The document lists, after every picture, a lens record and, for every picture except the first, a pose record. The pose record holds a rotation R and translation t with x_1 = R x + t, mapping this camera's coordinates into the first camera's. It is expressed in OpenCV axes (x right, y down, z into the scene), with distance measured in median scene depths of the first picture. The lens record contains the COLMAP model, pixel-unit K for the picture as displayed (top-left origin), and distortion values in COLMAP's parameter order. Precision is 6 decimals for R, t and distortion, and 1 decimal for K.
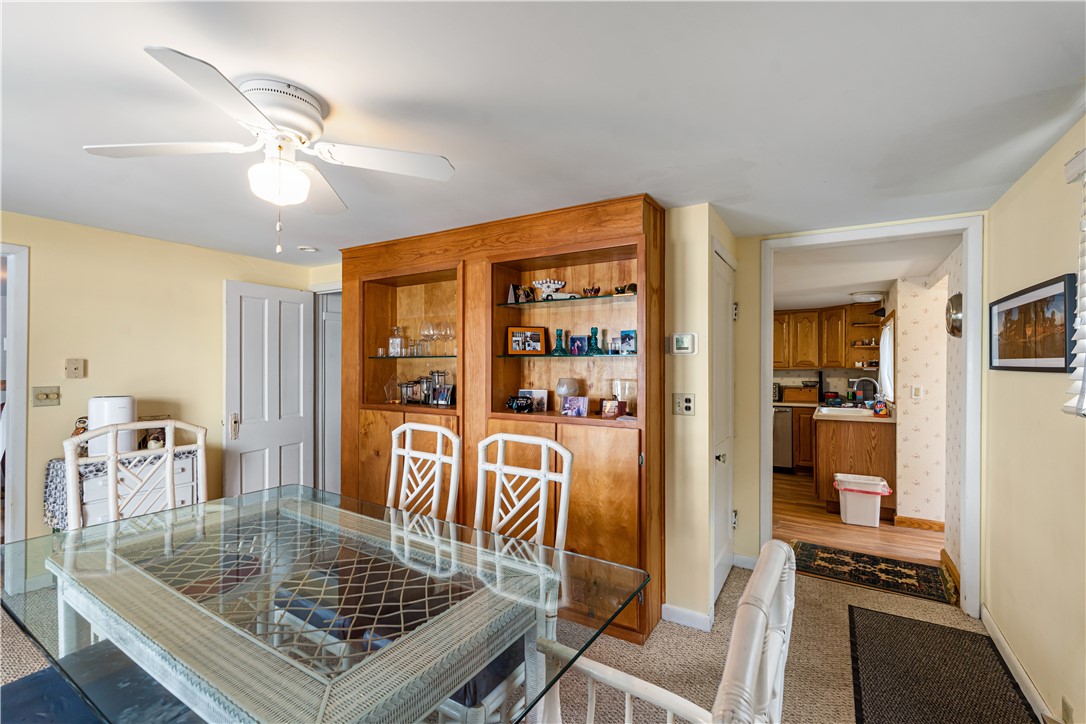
lens RADIAL K [[473.6, 0, 543.0], [0, 473.6, 362.0], [0, 0, 1]] dist [-0.000269, 0.000022]
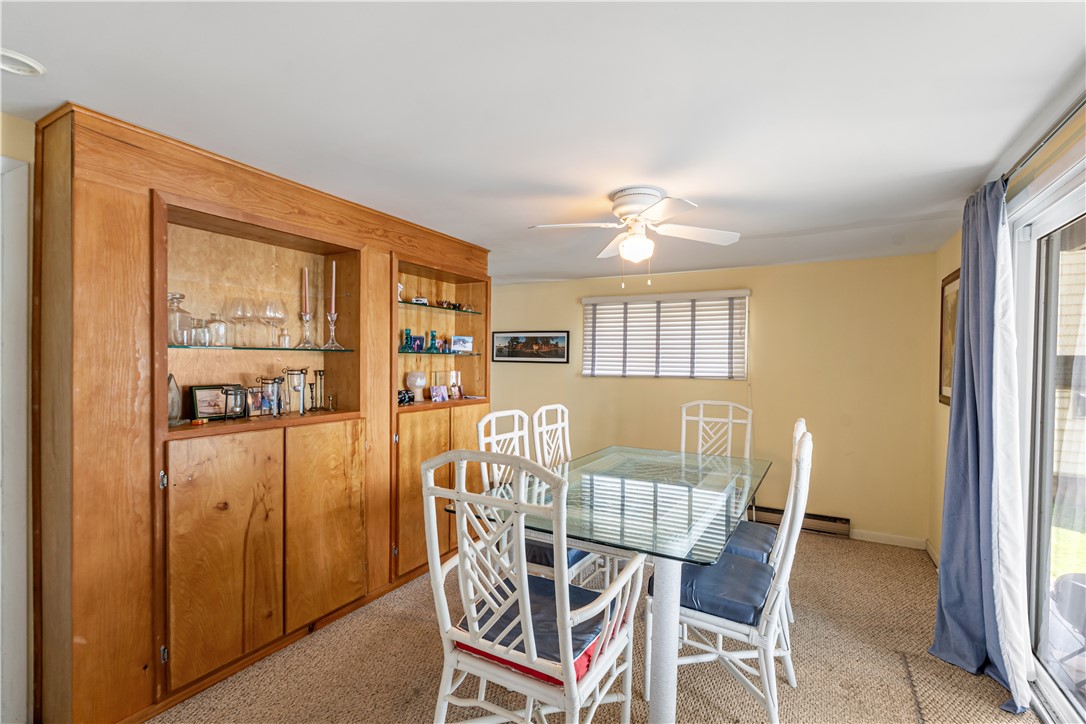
lens RADIAL K [[492.2, 0, 543.0], [0, 492.2, 362.0], [0, 0, 1]] dist [-0.000740, 0.001146]
pose [[-0.044447, -0.009788, 0.998964, -1.453223], [-0.018540, 0.999788, 0.008971, -0.007959], [-0.998840, -0.018122, -0.044619, 0.913391]]
